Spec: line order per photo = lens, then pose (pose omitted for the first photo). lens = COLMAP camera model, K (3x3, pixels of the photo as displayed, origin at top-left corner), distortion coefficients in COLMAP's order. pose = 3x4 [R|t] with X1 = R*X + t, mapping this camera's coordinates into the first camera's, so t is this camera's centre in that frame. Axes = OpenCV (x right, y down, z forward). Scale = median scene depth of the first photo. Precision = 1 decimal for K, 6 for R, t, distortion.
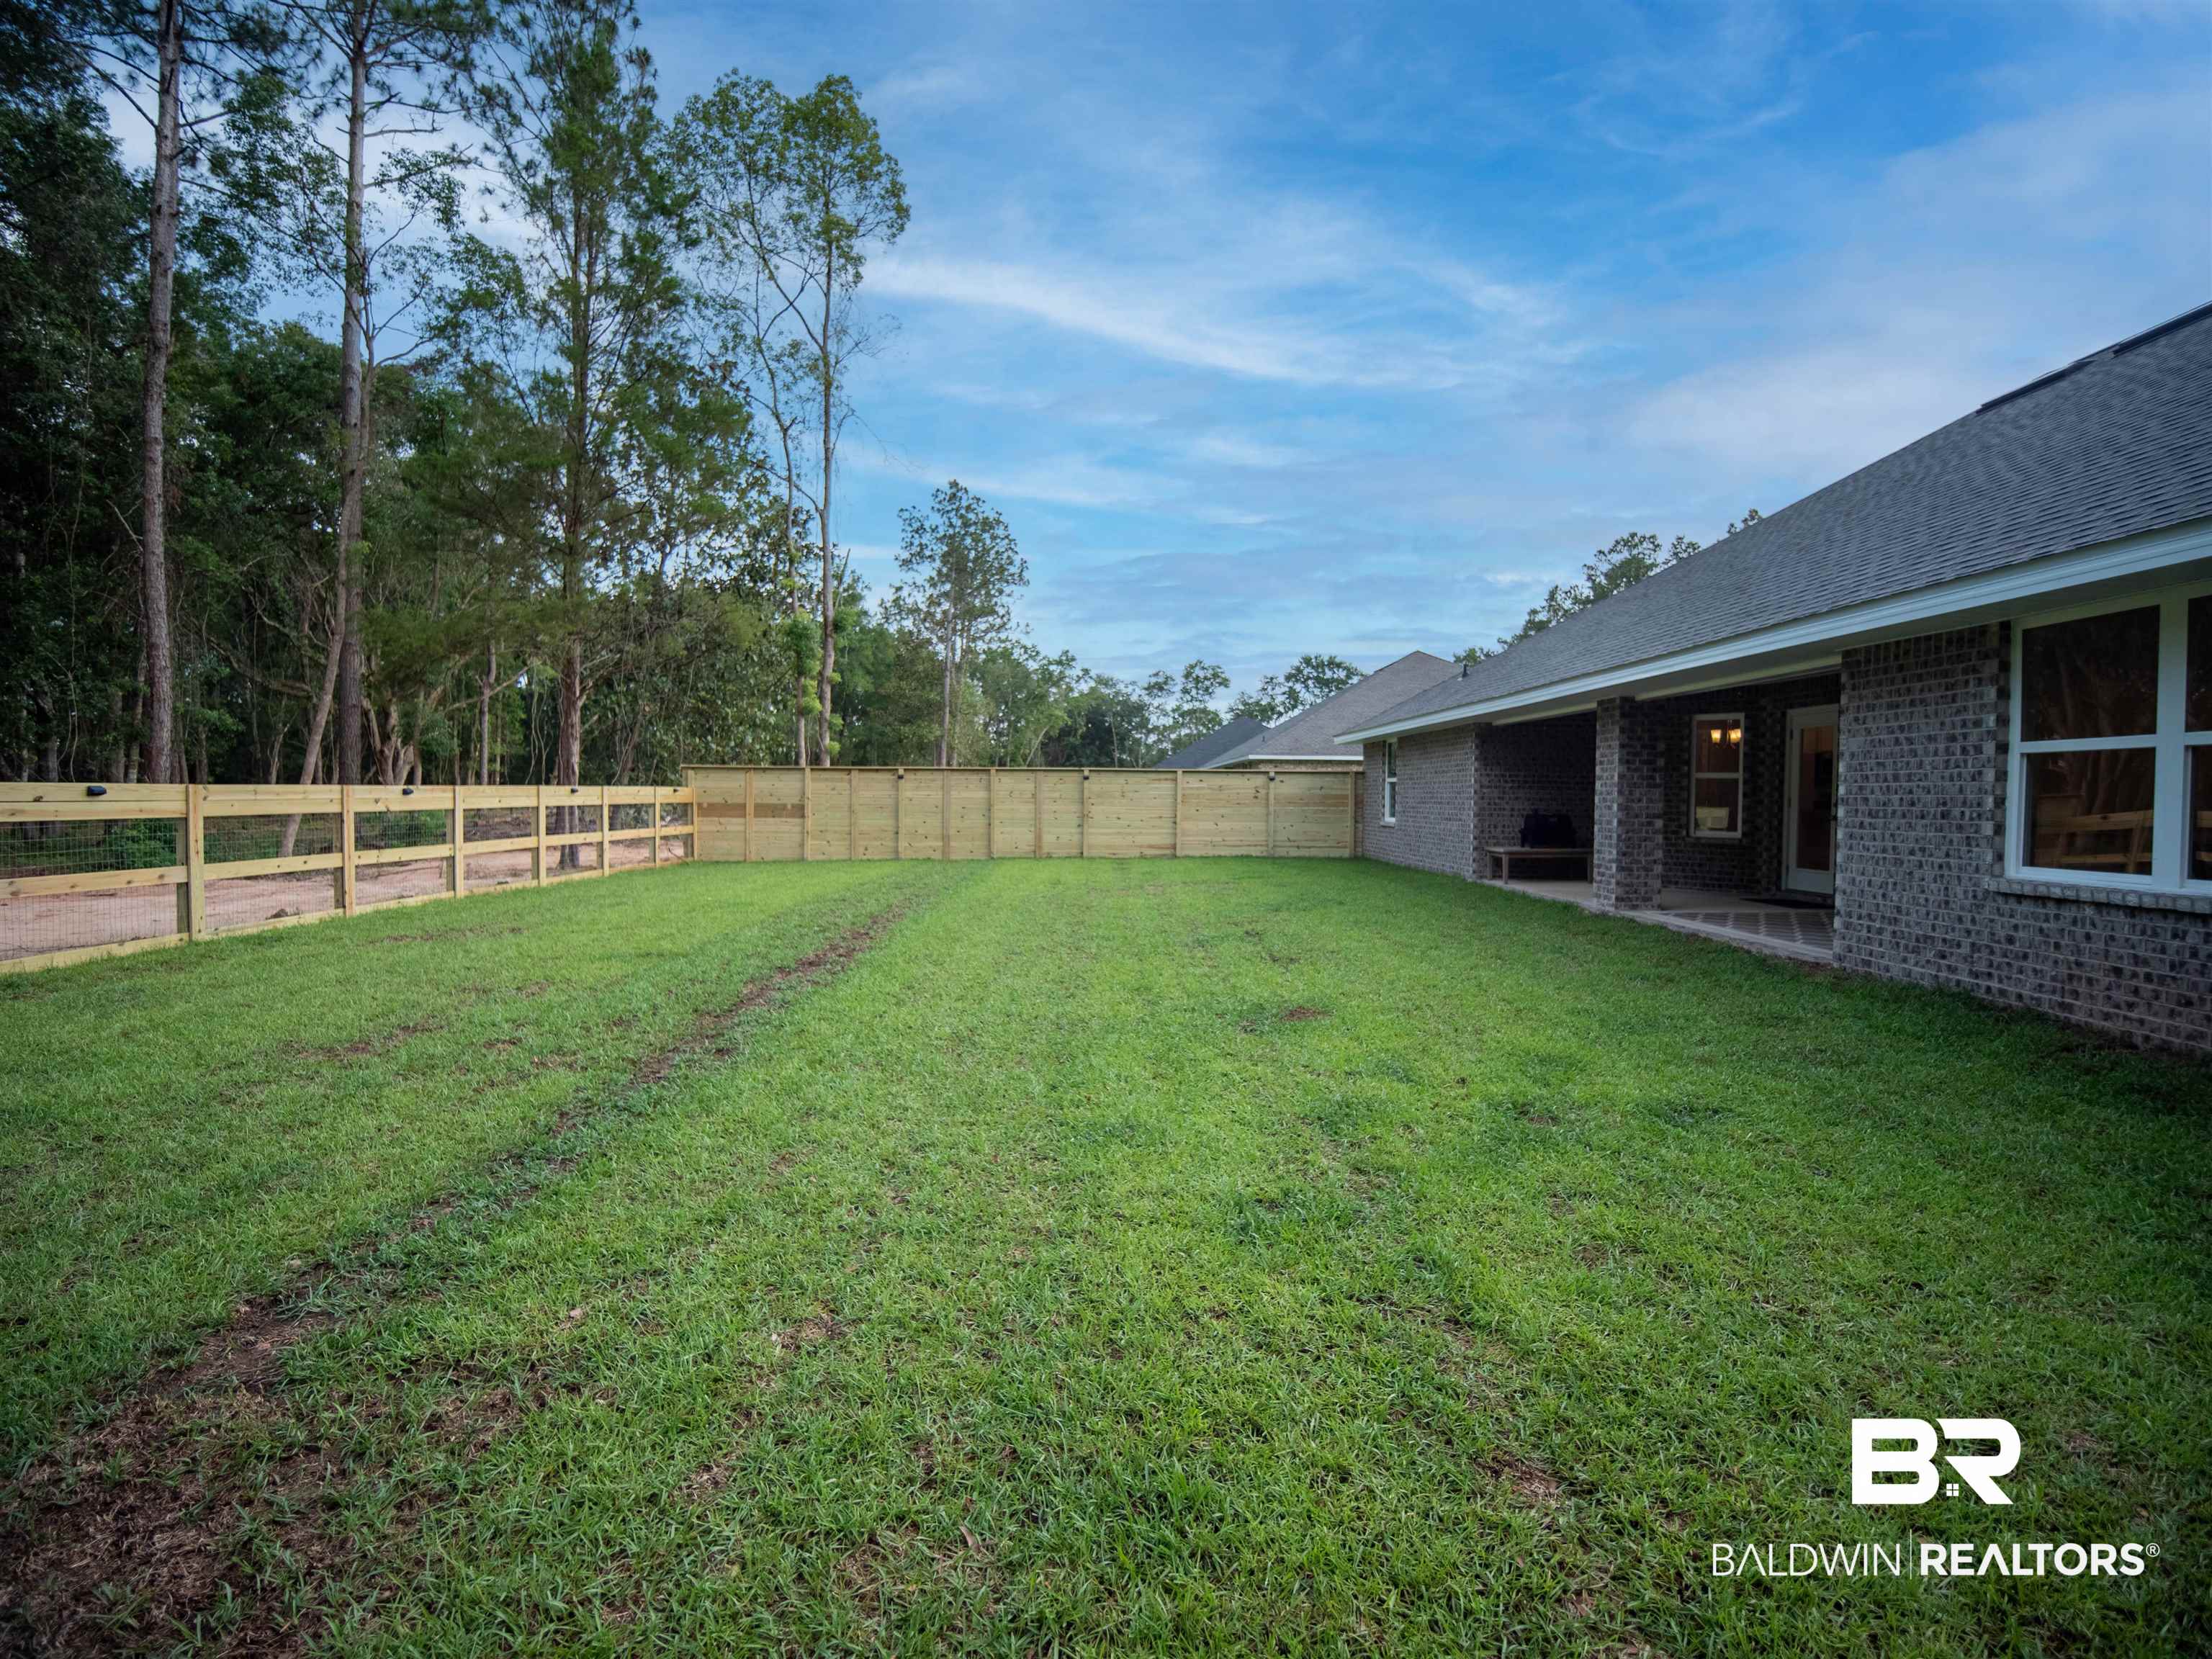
lens RADIAL K [[1007.6, 0, 1106.0], [0, 1007.6, 829.5], [0, 0, 1]] dist [-0.013041, 0.000152]
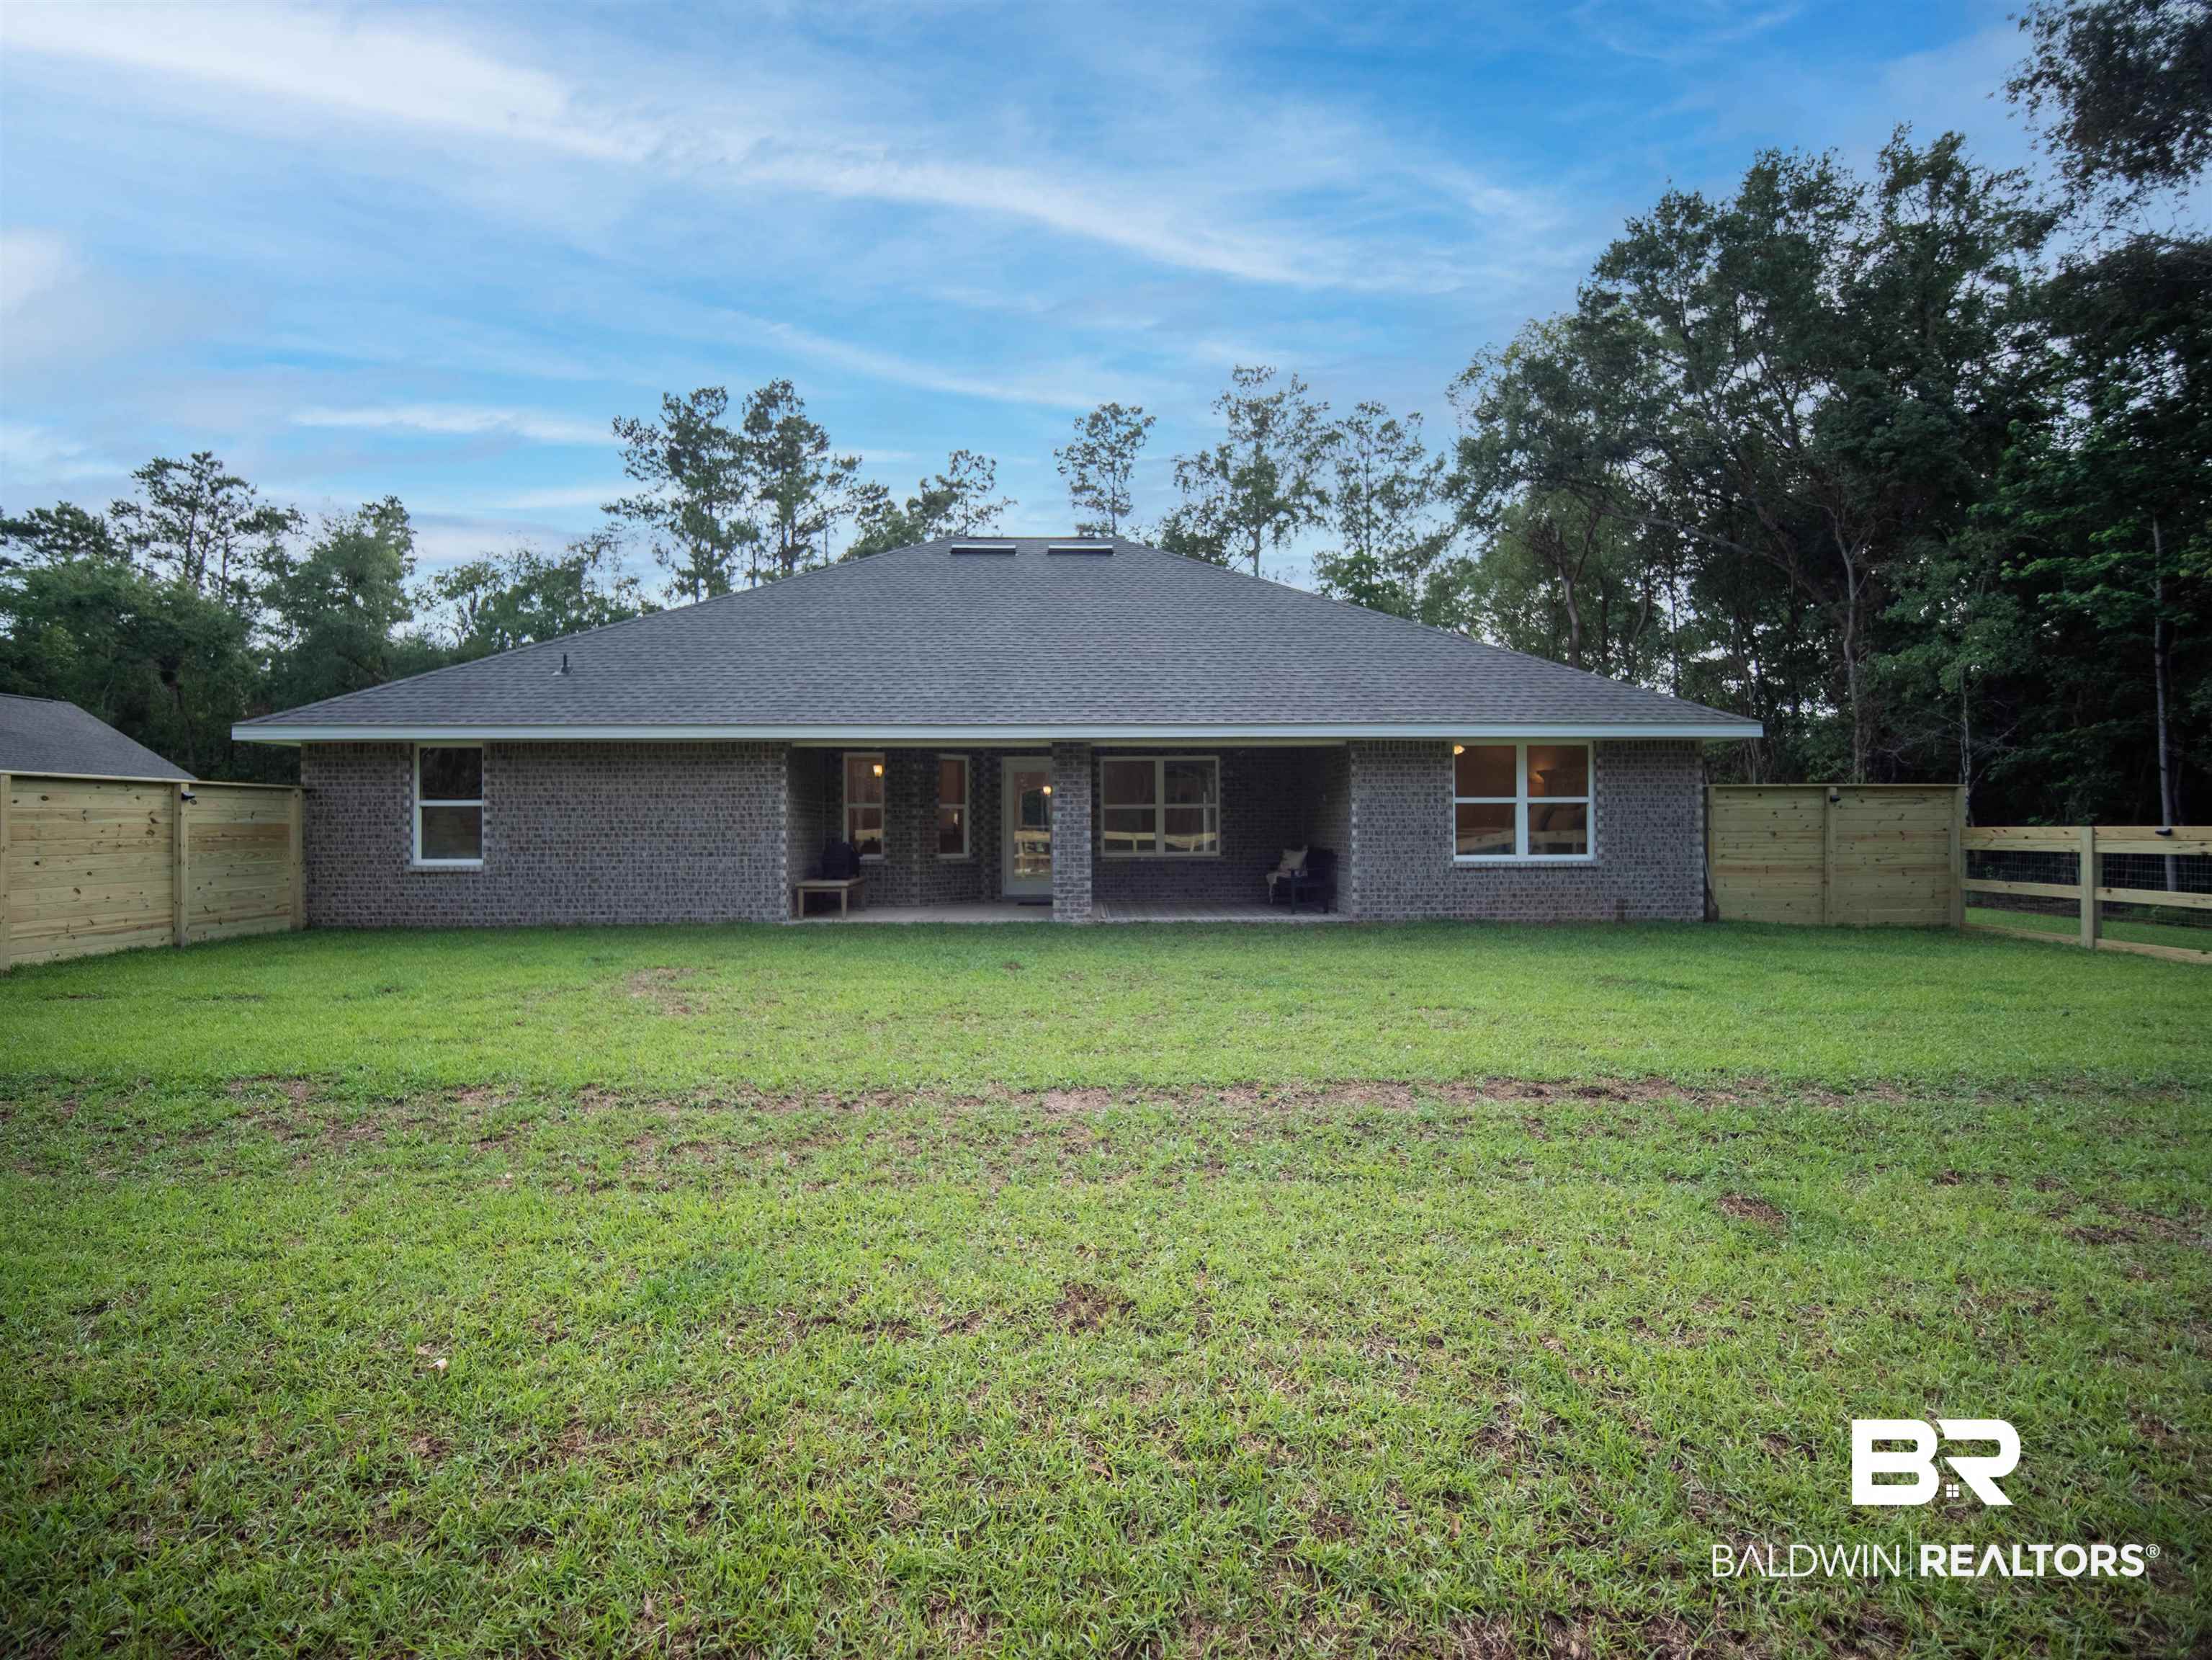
lens RADIAL K [[1029.9, 0, 1084.6], [0, 1029.9, 815.8], [0, 0, 1]] dist [-0.013972, -0.000748]
pose [[-0.008138, 0.004624, 0.999956, -0.382856], [0.037450, 0.999289, -0.004316, -0.020478], [-0.999265, 0.037414, -0.008305, 0.538790]]
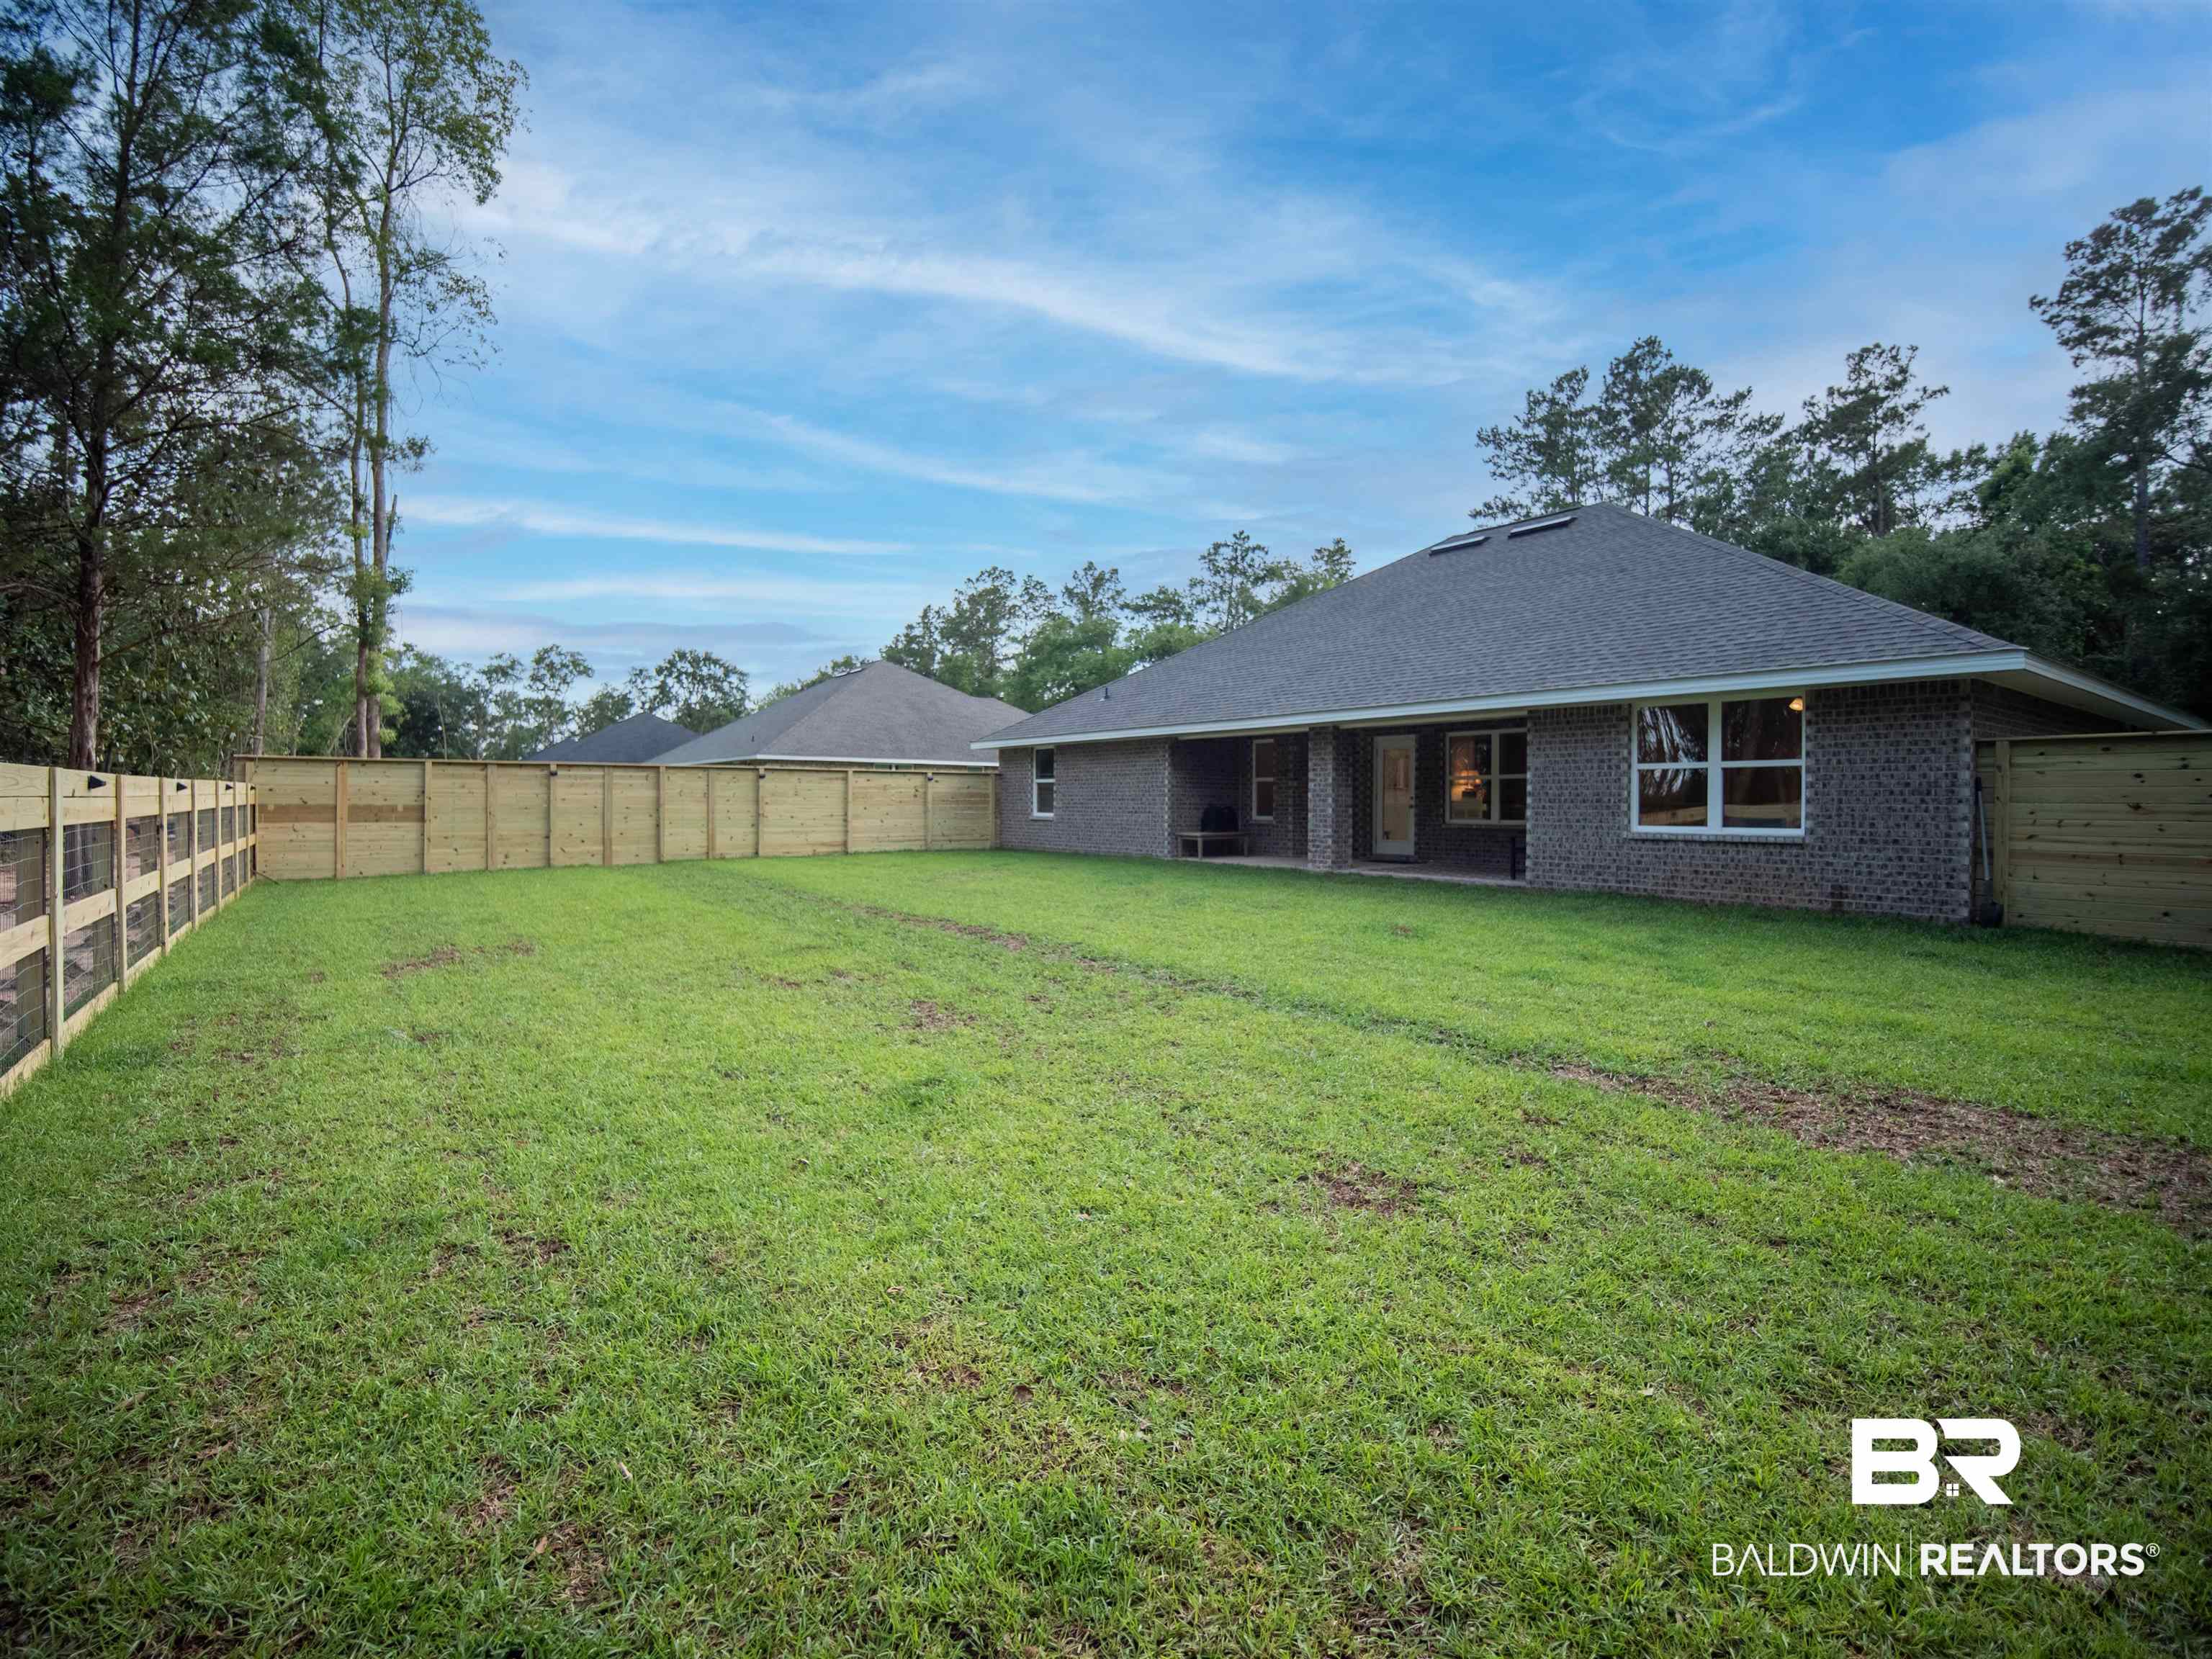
lens RADIAL K [[1007.6, 0, 1106.0], [0, 1007.6, 829.5], [0, 0, 1]] dist [-0.013041, 0.000152]
pose [[0.803893, -0.022111, 0.594363, -0.338523], [0.022725, 0.999721, 0.006456, 0.002172], [-0.594340, 0.008317, 0.804171, 0.004046]]
